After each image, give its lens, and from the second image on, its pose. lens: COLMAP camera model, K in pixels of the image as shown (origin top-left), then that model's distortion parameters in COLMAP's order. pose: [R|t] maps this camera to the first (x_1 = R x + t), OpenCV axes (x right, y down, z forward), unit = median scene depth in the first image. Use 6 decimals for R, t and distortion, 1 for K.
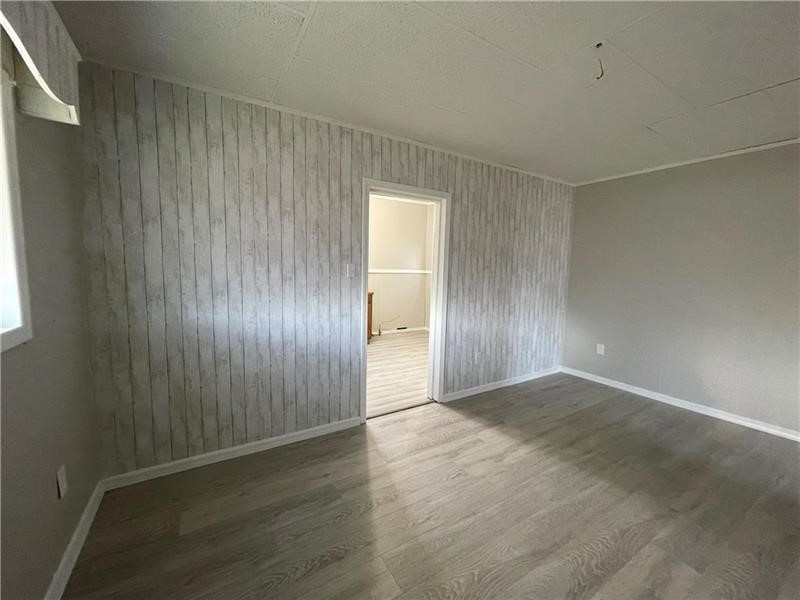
lens RADIAL K [[321.1, 0, 397.5], [0, 321.1, 296.4], [0, 0, 1]] dist [-0.002563, 0.001725]
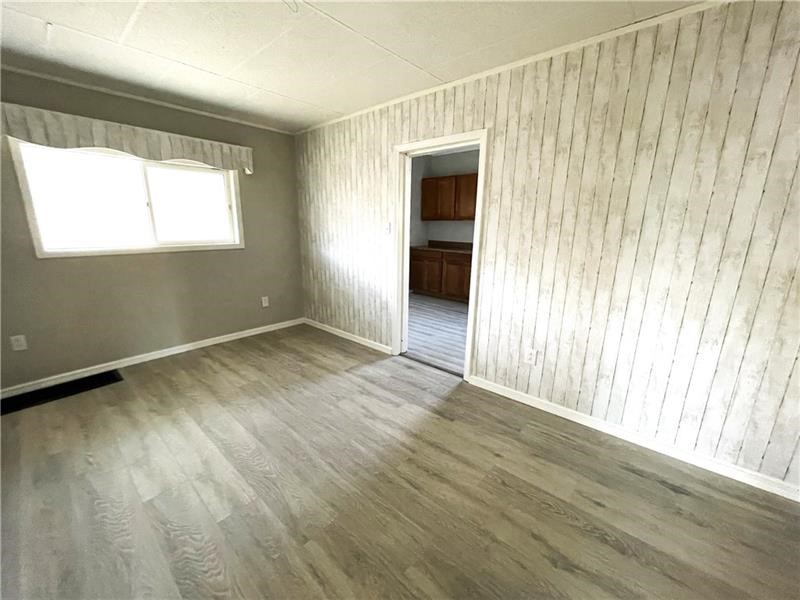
lens RADIAL K [[321.1, 0, 403.2], [0, 321.1, 299.1], [0, 0, 1]] dist [-0.002563, 0.001725]
pose [[0.307807, 0.197091, -0.930811, 1.064004], [-0.101534, 0.979527, 0.173831, -0.034509], [0.946016, 0.041002, 0.321517, 0.666652]]
